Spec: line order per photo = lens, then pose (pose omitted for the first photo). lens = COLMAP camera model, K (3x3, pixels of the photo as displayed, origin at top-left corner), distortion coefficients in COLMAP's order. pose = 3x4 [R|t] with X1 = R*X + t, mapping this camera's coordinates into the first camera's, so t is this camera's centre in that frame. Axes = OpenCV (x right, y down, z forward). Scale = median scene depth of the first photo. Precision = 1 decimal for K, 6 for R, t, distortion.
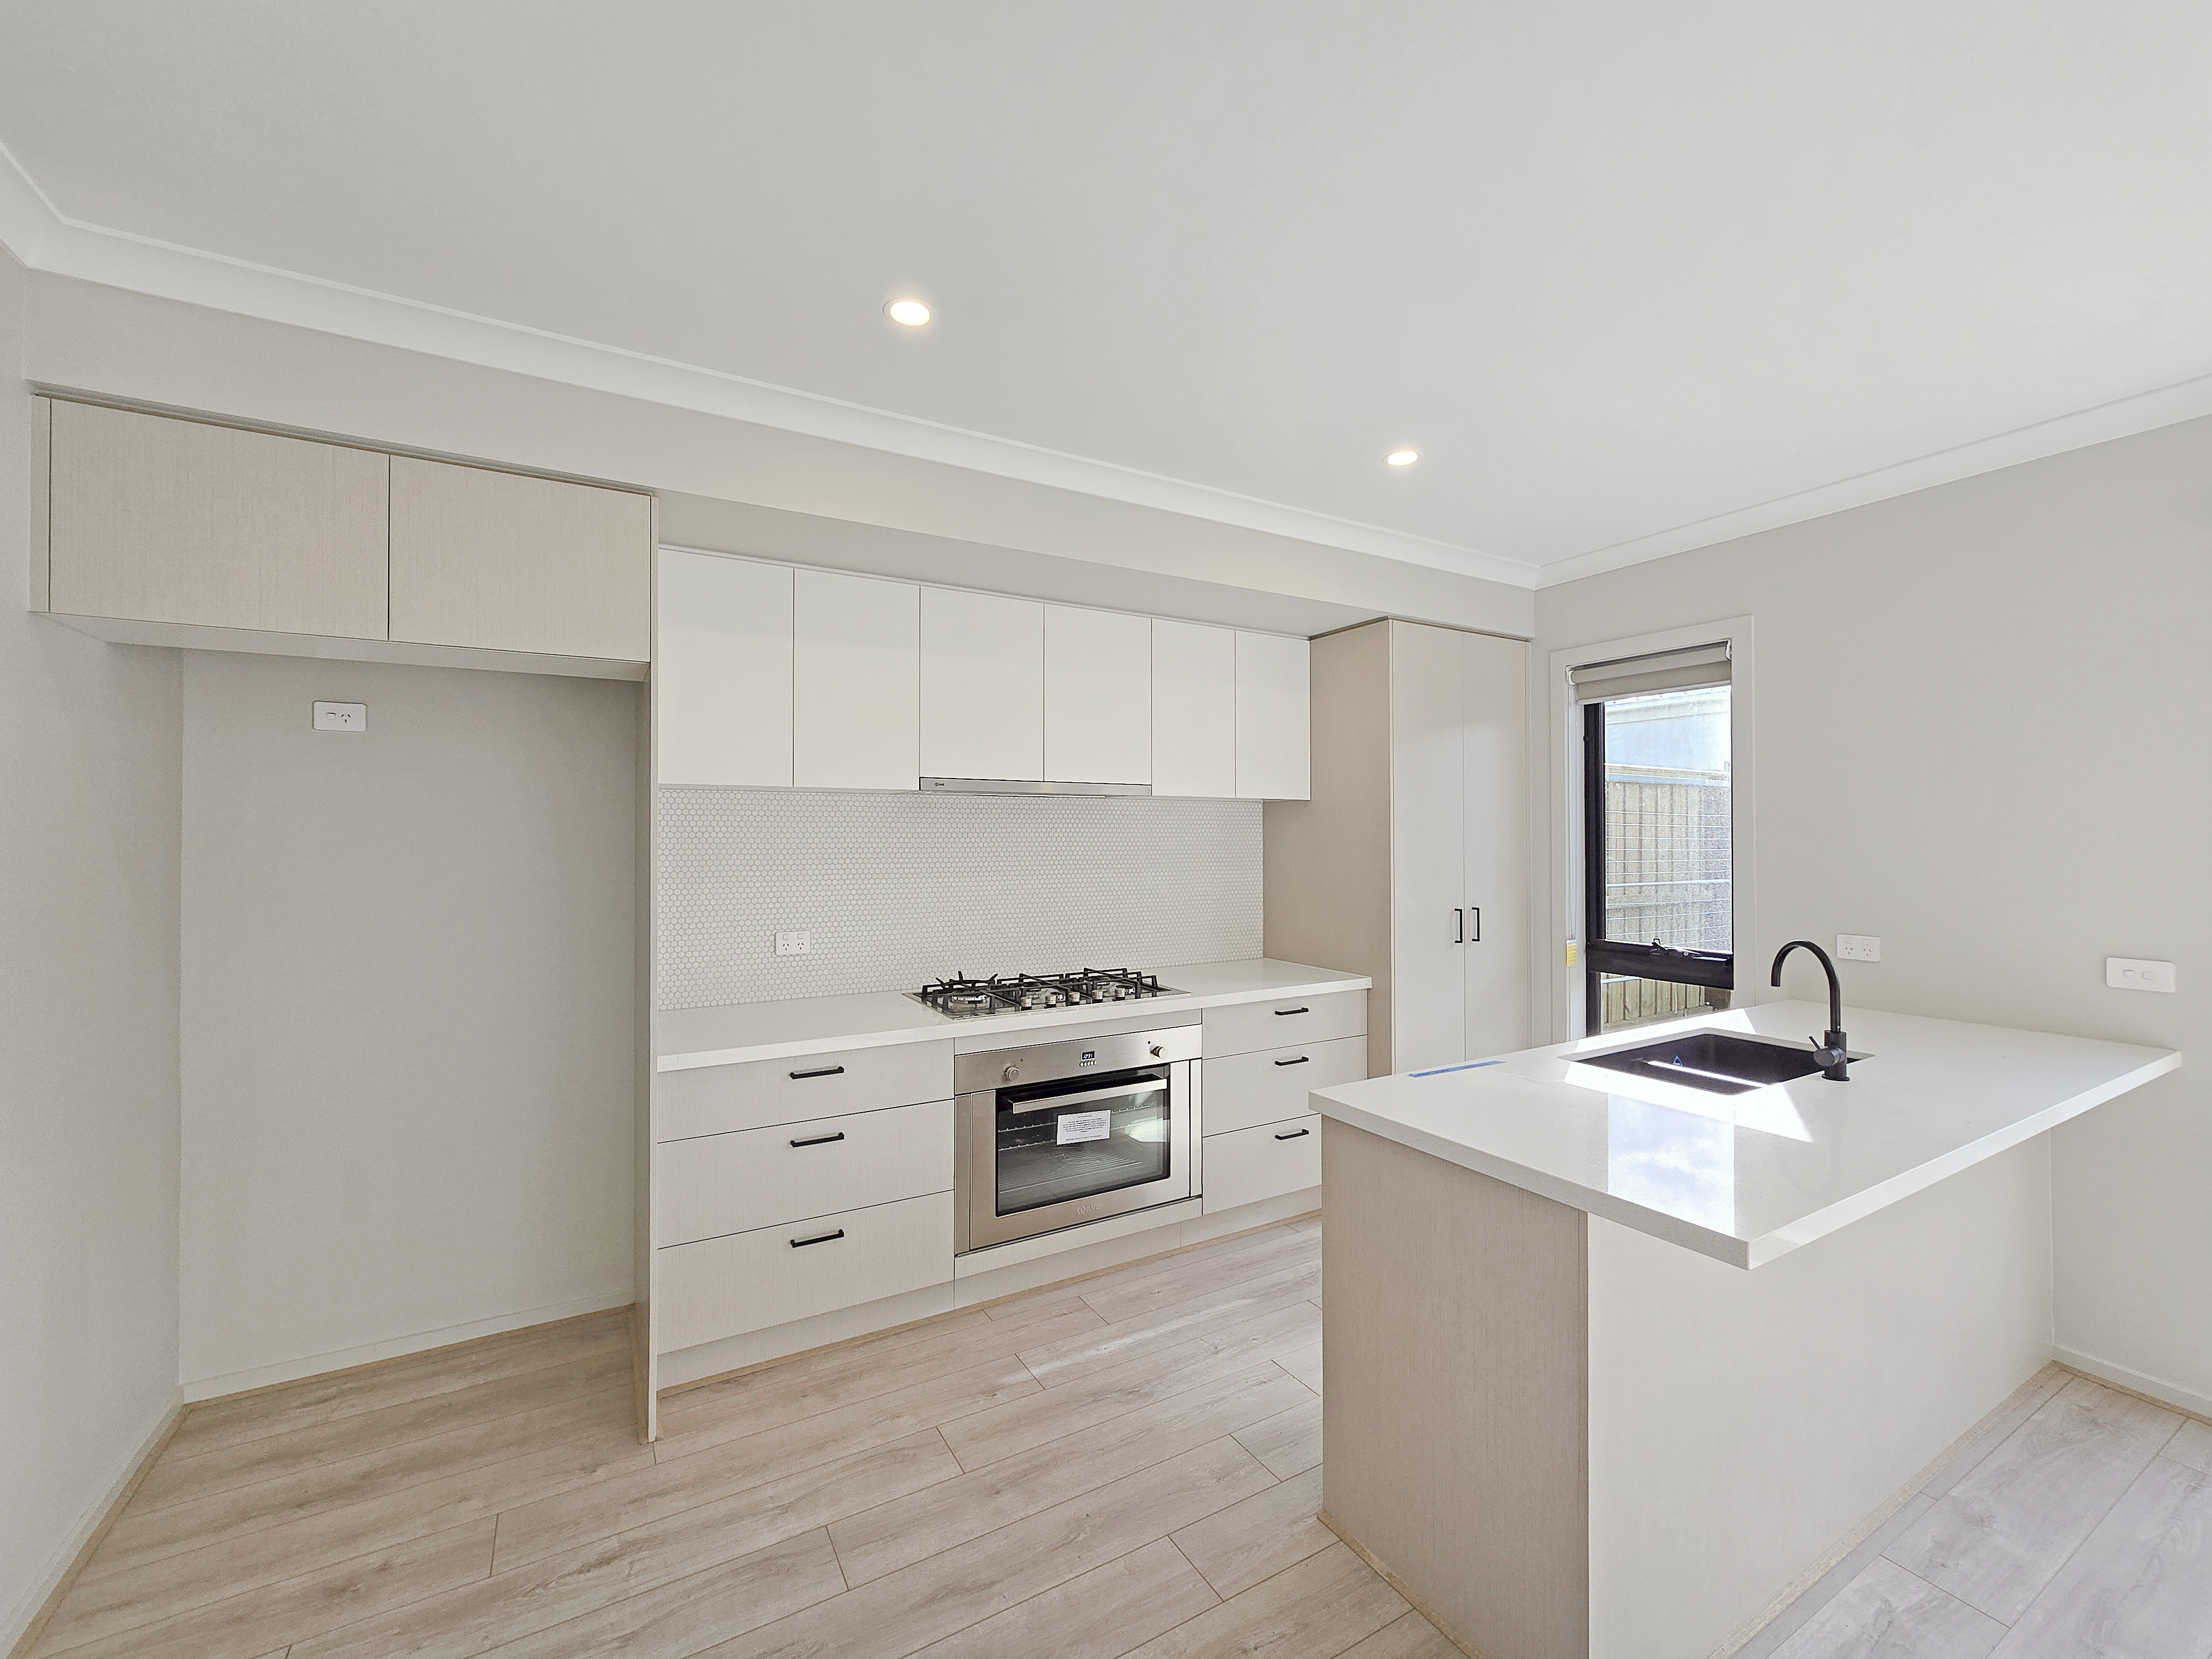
lens RADIAL K [[906.4, 0, 1106.6], [0, 906.4, 825.9], [0, 0, 1]] dist [-0.004207, 0.000251]
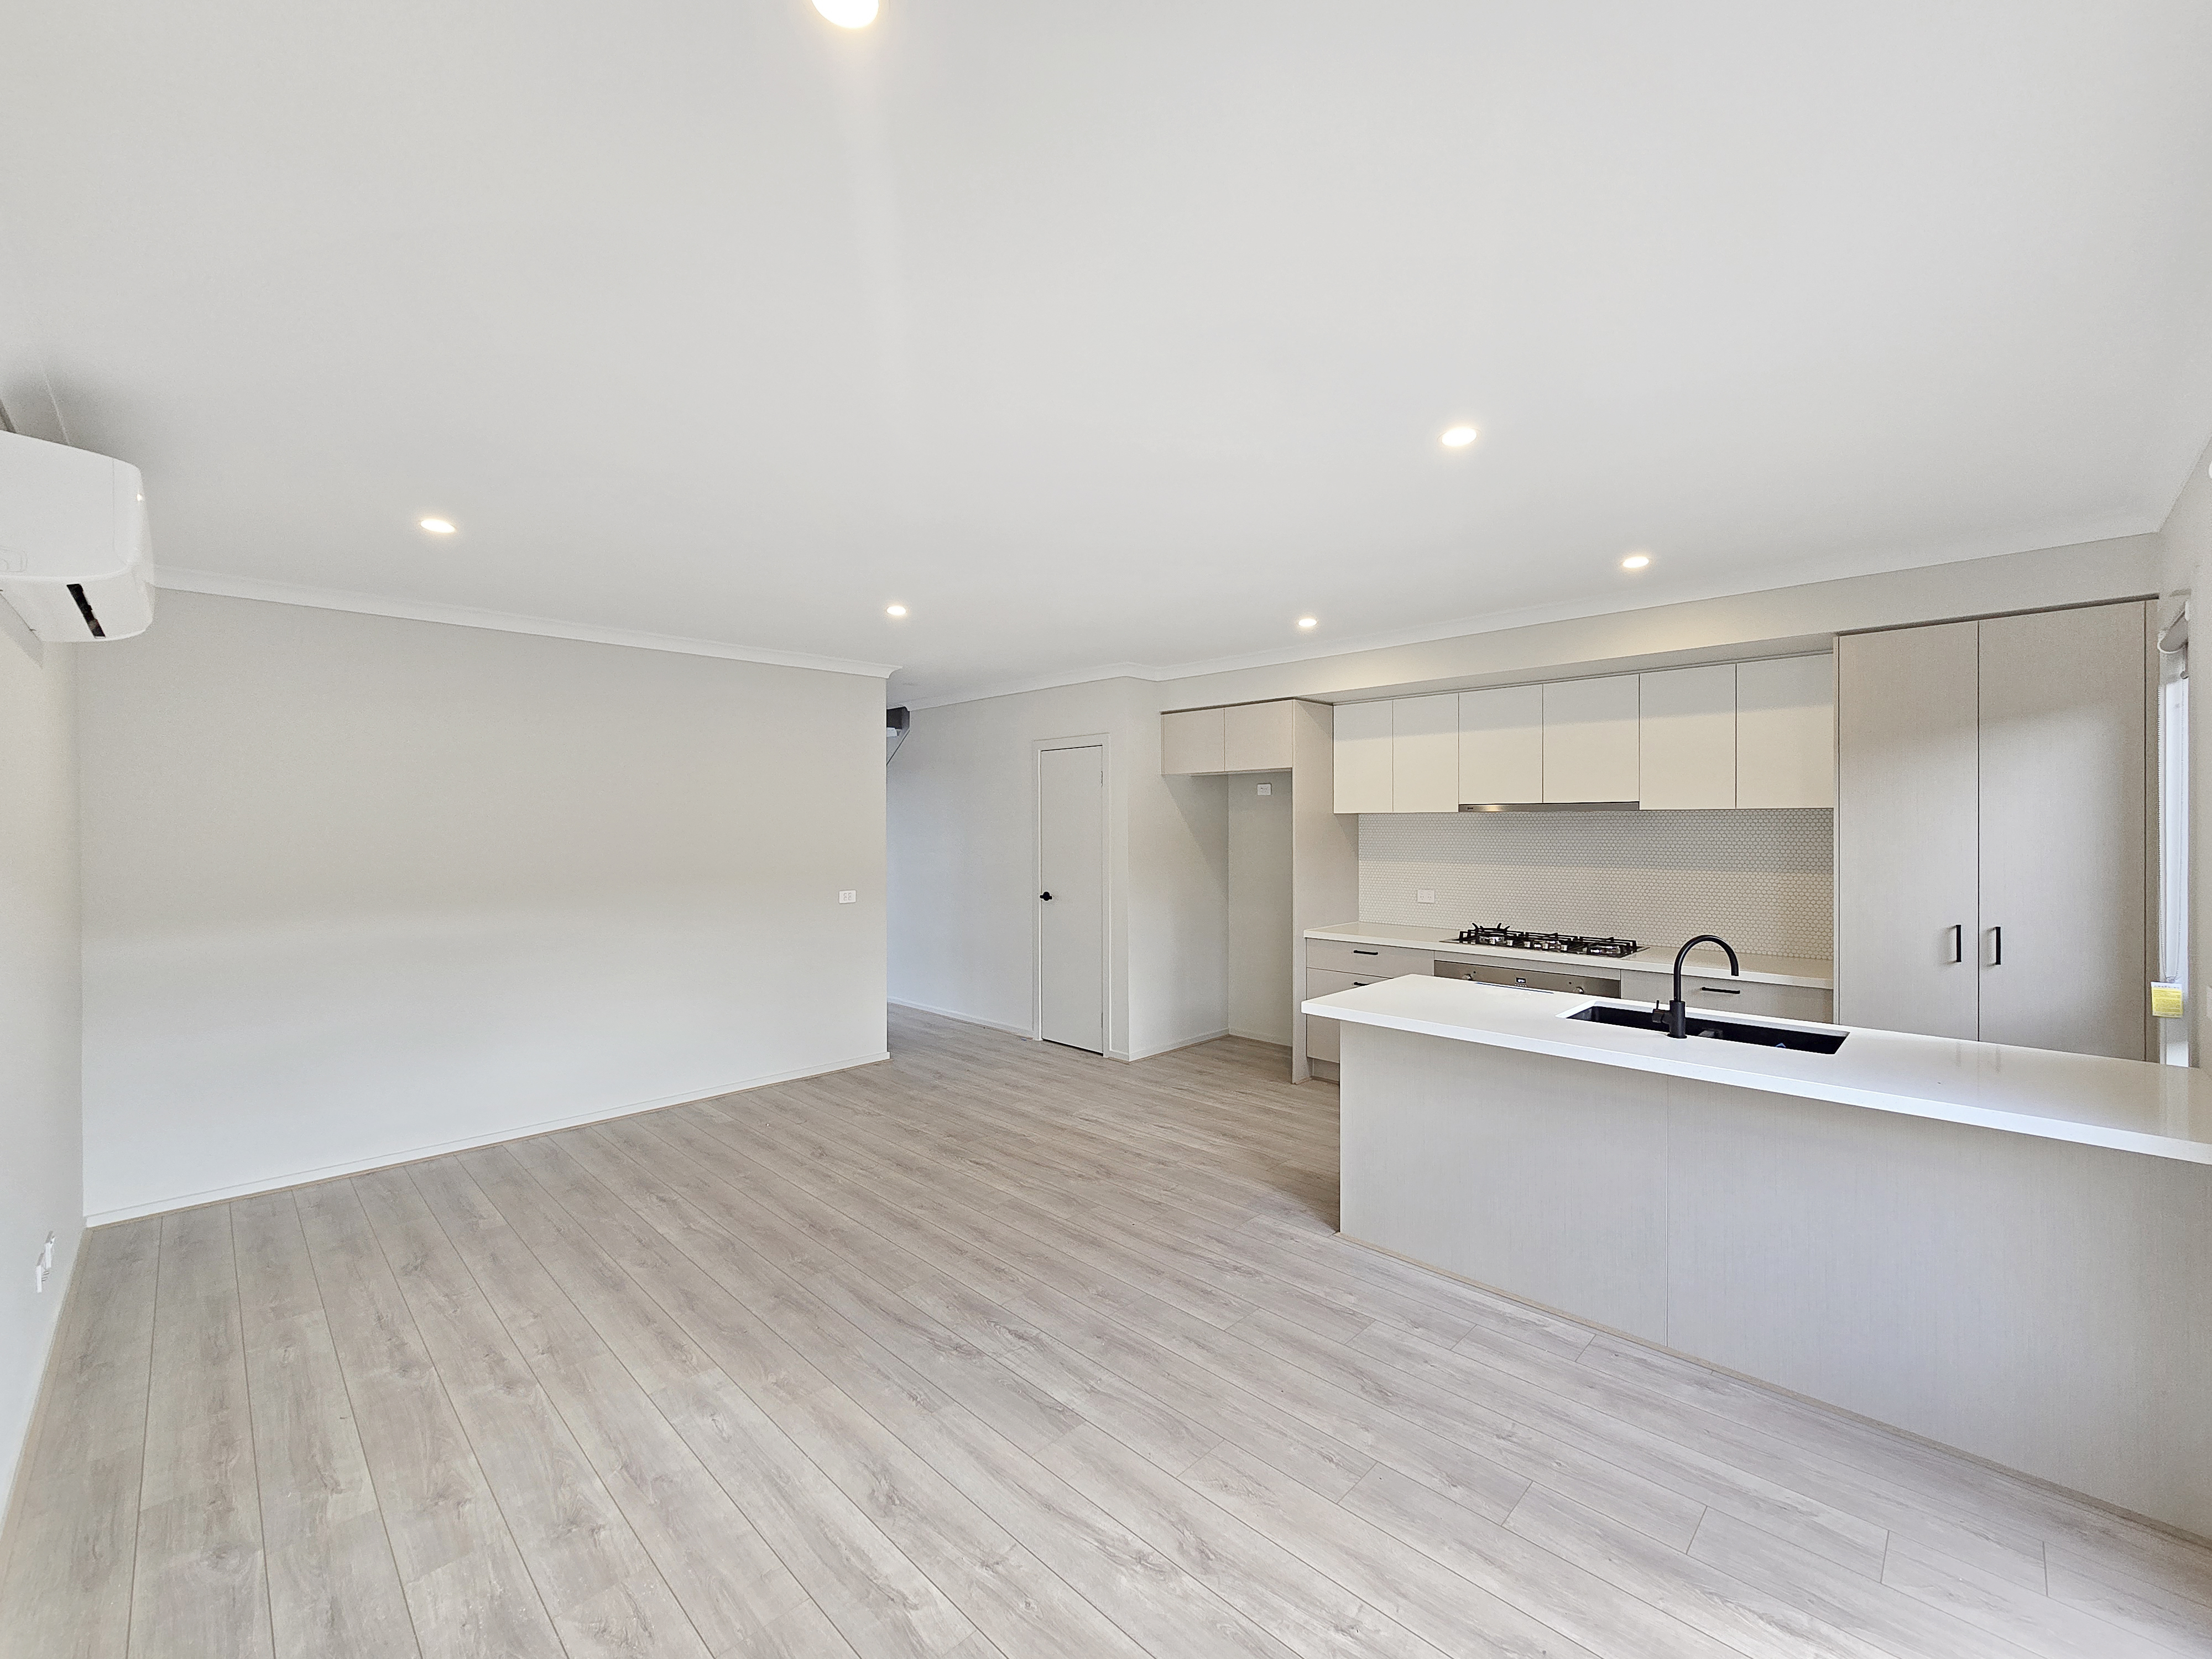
lens RADIAL K [[906.4, 0, 1108.7], [0, 906.4, 823.4], [0, 0, 1]] dist [-0.004207, 0.000251]
pose [[0.267135, -0.000917, -0.963659, 1.311490], [0.012991, 0.999912, 0.002650, -0.032446], [0.963572, -0.013226, 0.267123, -0.105082]]
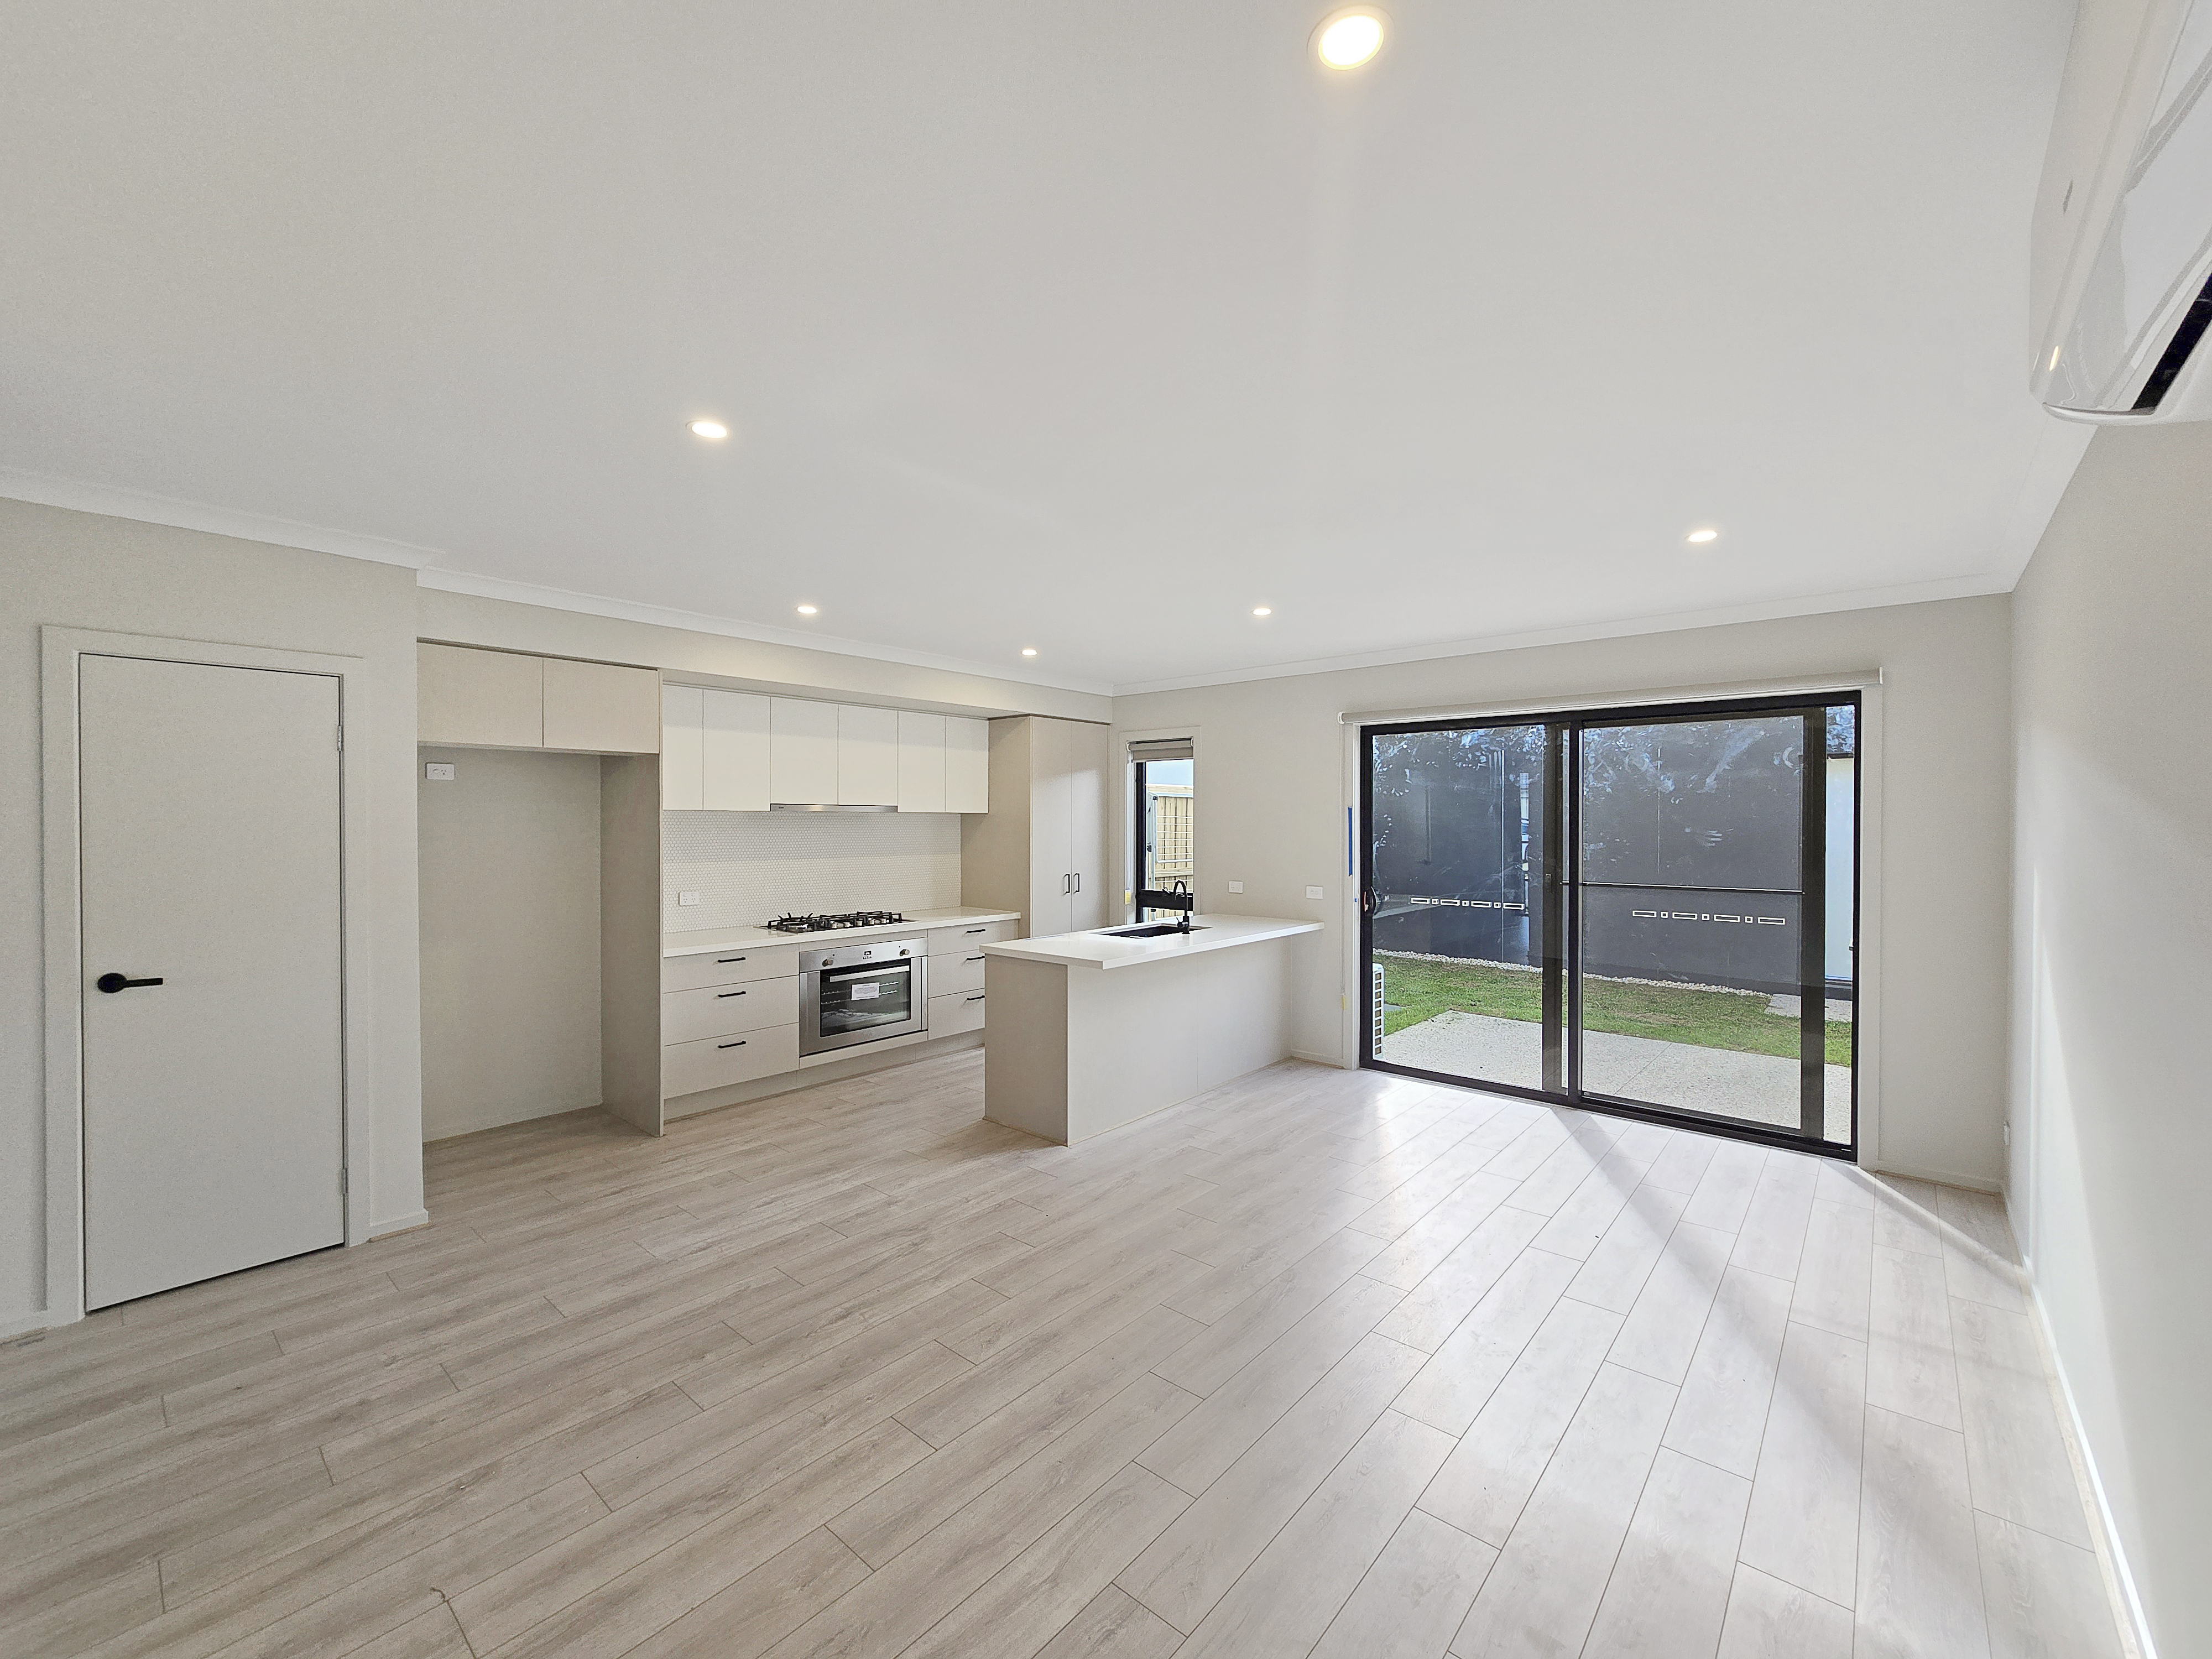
lens RADIAL K [[906.4, 0, 1101.8], [0, 906.4, 828.7], [0, 0, 1]] dist [-0.004207, 0.000251]
pose [[0.946642, -0.000428, 0.322287, -0.167172], [-0.005922, 0.999807, 0.018724, -0.042984], [-0.322233, -0.019634, 0.946457, -0.934992]]
